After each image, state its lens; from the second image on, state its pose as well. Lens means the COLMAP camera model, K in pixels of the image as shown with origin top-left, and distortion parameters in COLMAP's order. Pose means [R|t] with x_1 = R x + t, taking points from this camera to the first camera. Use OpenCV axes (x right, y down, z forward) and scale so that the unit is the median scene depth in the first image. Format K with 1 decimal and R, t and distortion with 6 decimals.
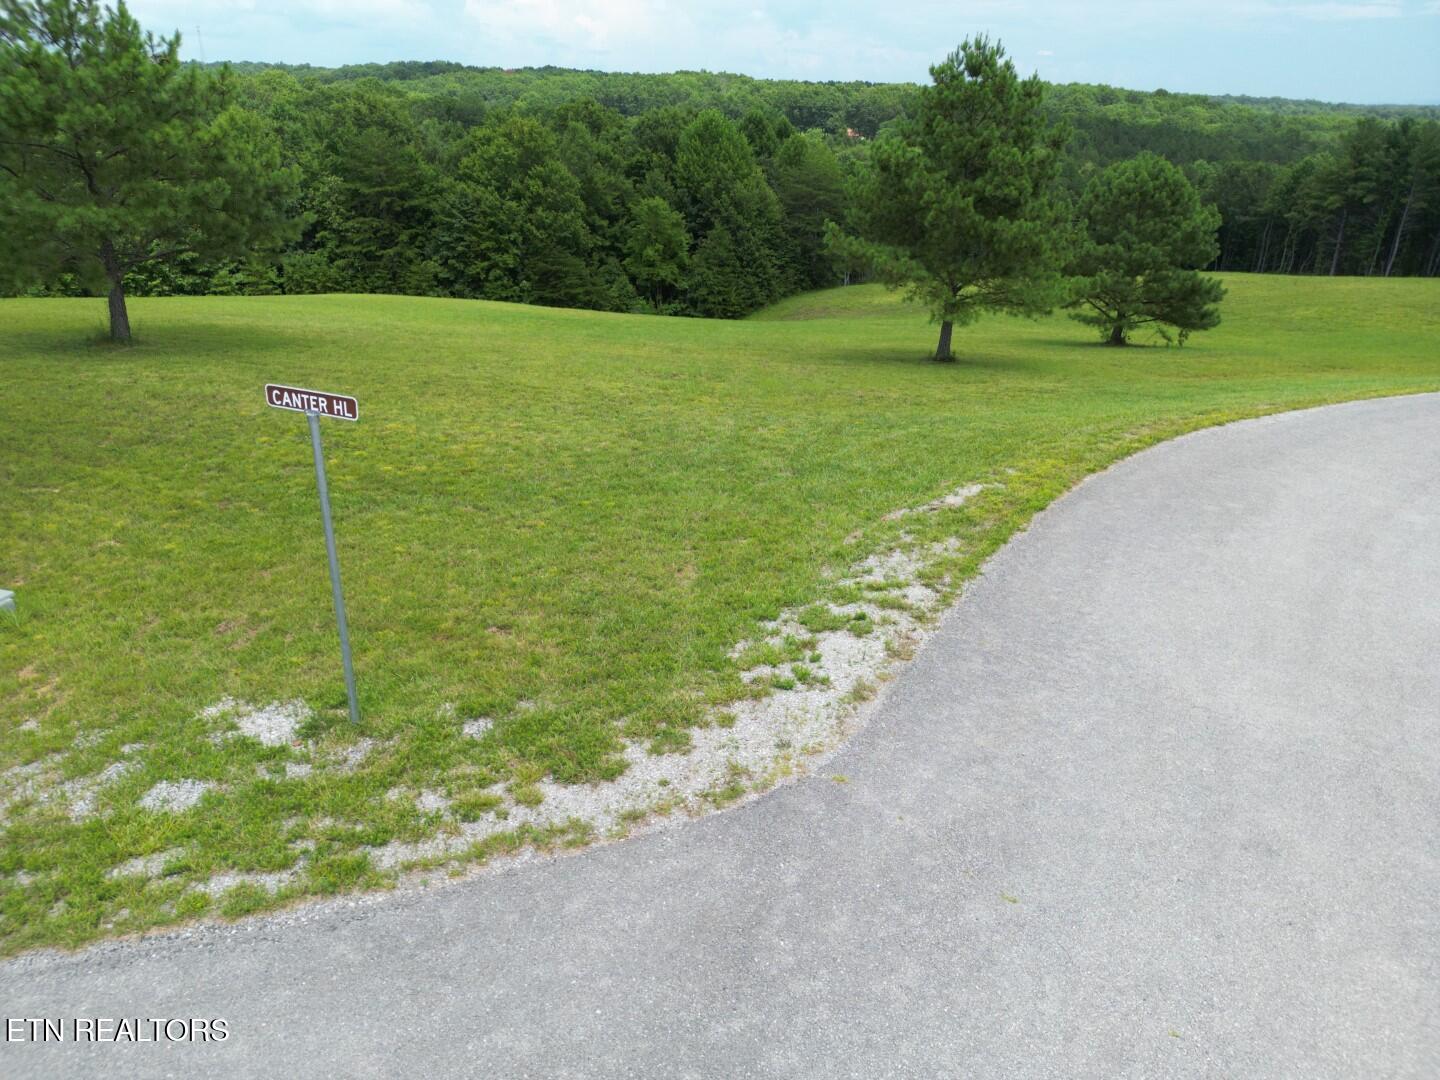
lens RADIAL K [[1002.2, 0, 714.2], [0, 1002.2, 533.8], [0, 0, 1]] dist [0.083649, -0.093622]
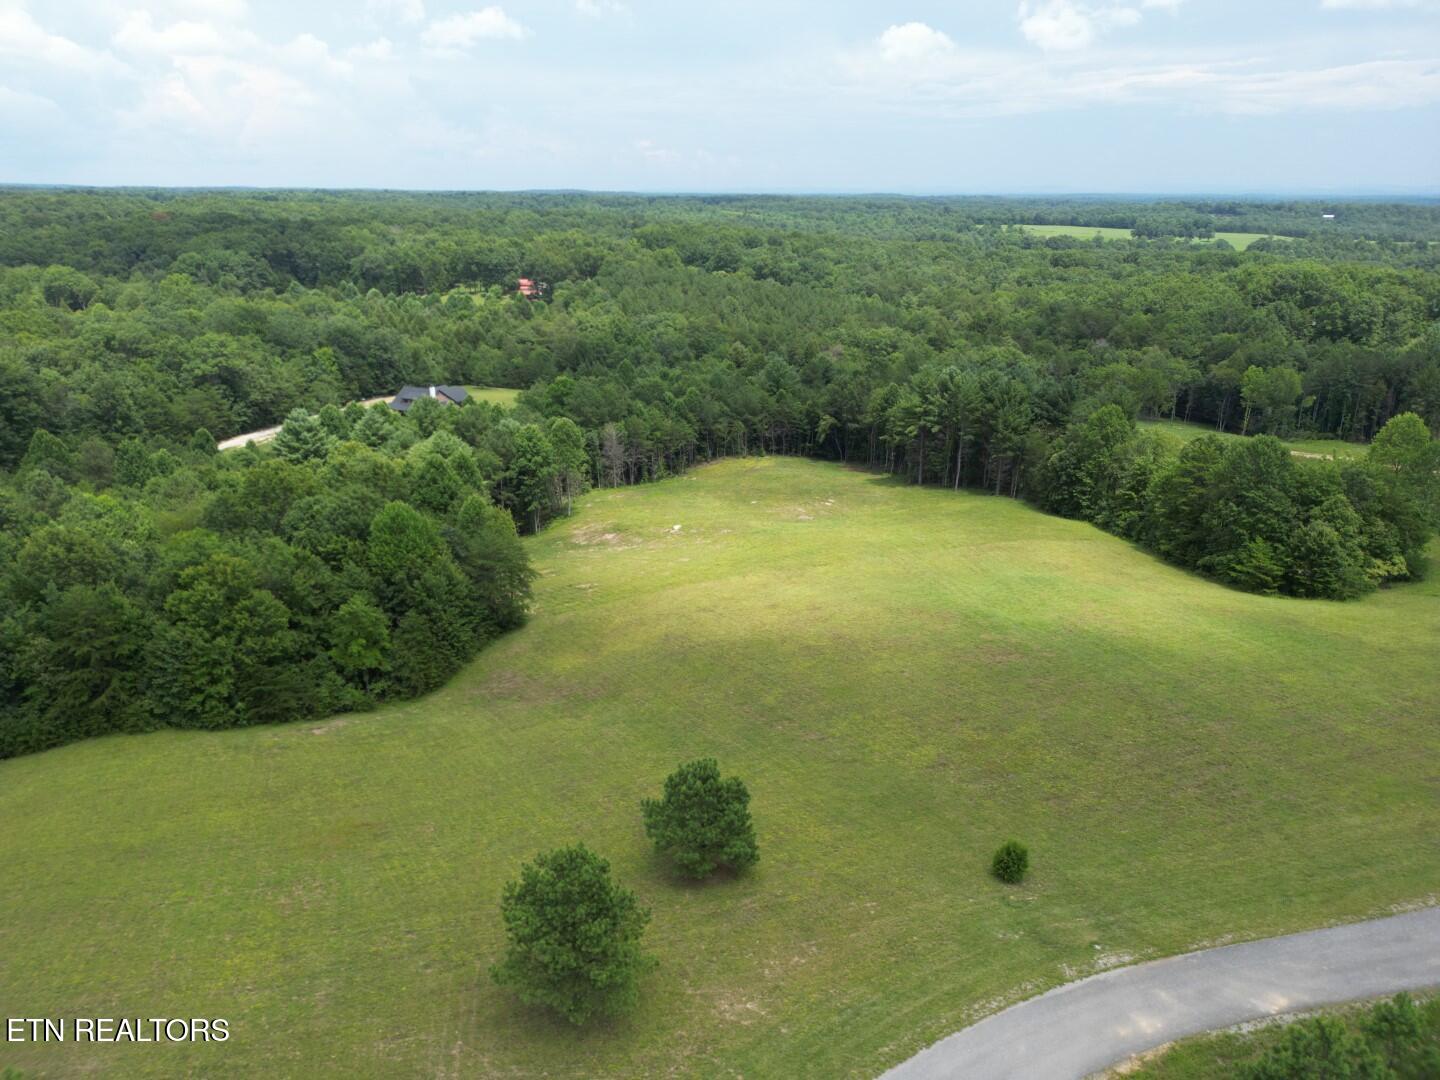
lens RADIAL K [[1002.2, 0, 714.2], [0, 1002.2, 533.8], [0, 0, 1]] dist [0.083649, -0.093622]
pose [[0.956544, -0.108518, 0.270643, 0.032401], [0.127841, 0.990281, -0.054769, -0.301549], [-0.262070, 0.086989, 0.961120, -0.246097]]
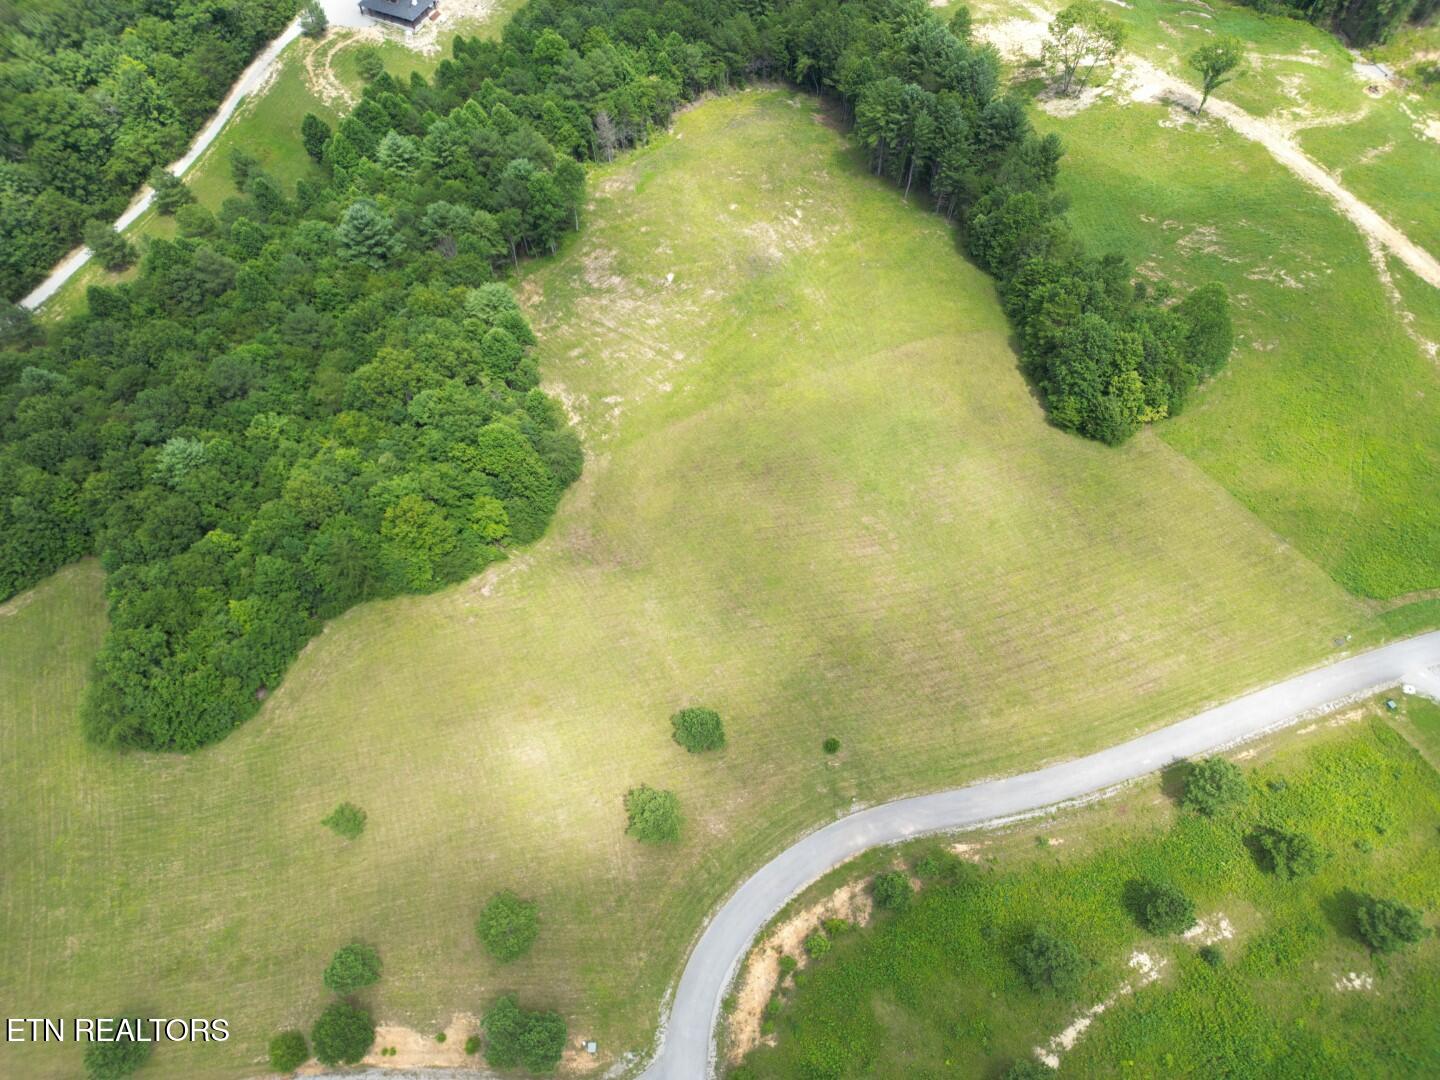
lens RADIAL K [[1002.2, 0, 714.2], [0, 1002.2, 533.8], [0, 0, 1]] dist [0.083649, -0.093622]
pose [[0.951232, -0.267819, 0.153072, 0.051887], [0.133041, 0.803875, 0.579729, -1.385756], [-0.278313, -0.531092, 0.800302, -0.700894]]
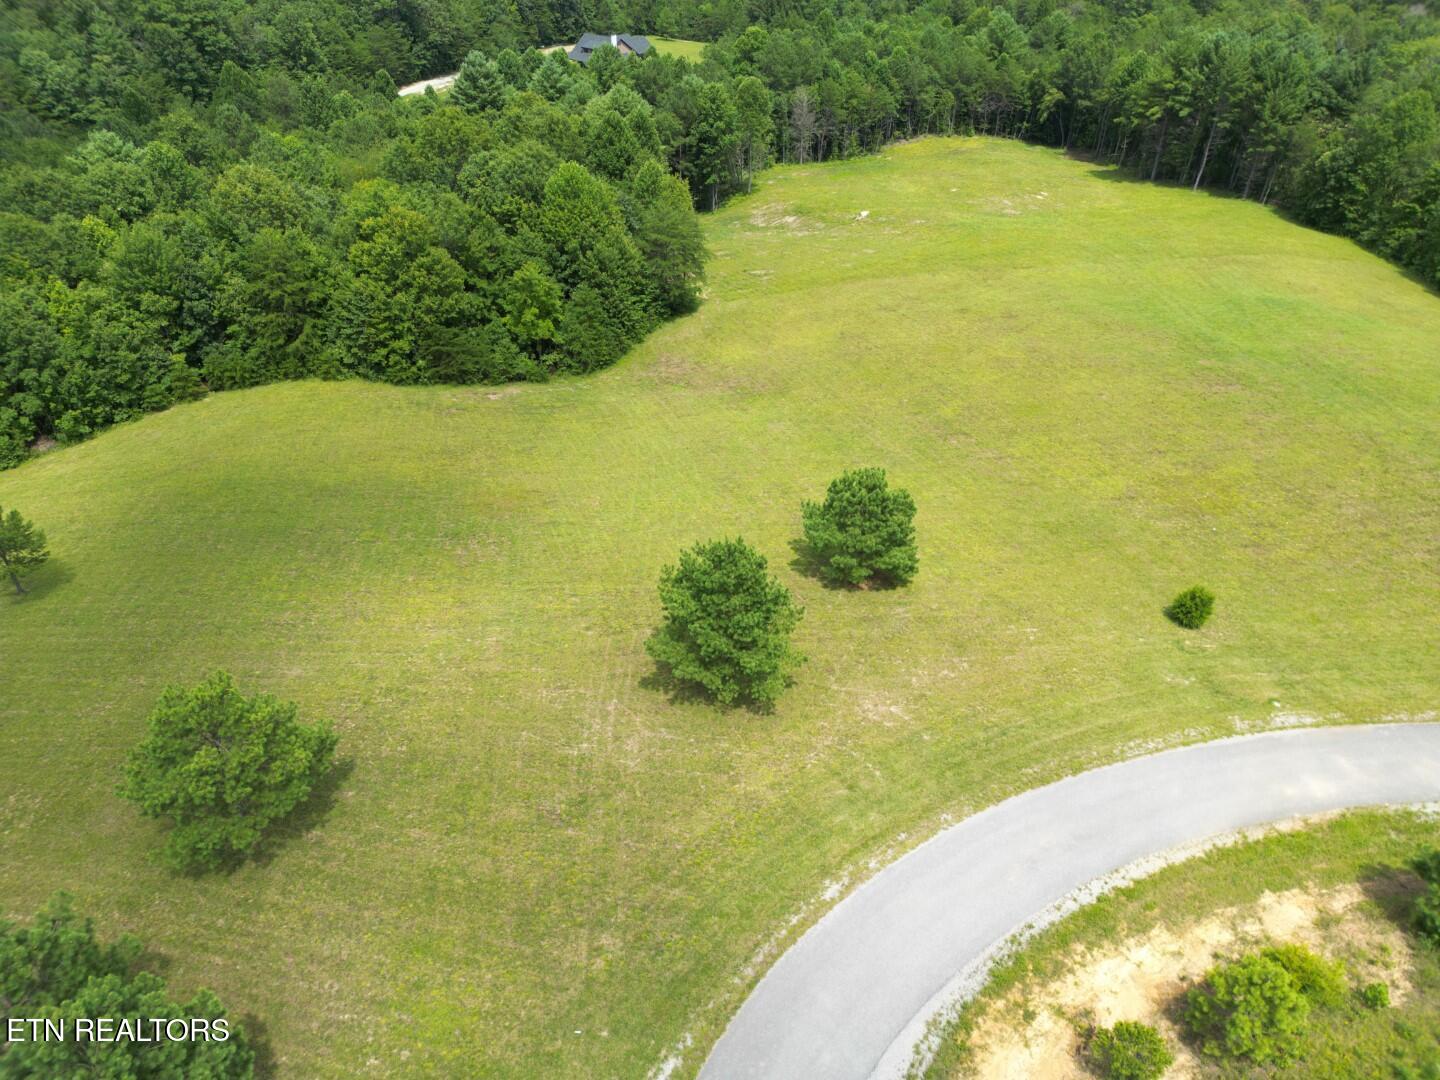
lens RADIAL K [[1002.2, 0, 714.2], [0, 1002.2, 533.8], [0, 0, 1]] dist [0.083649, -0.093622]
pose [[0.994016, -0.069186, 0.084531, 0.034782], [0.048304, 0.972478, 0.227933, -0.299336], [-0.097975, -0.222486, 0.970001, -0.199255]]
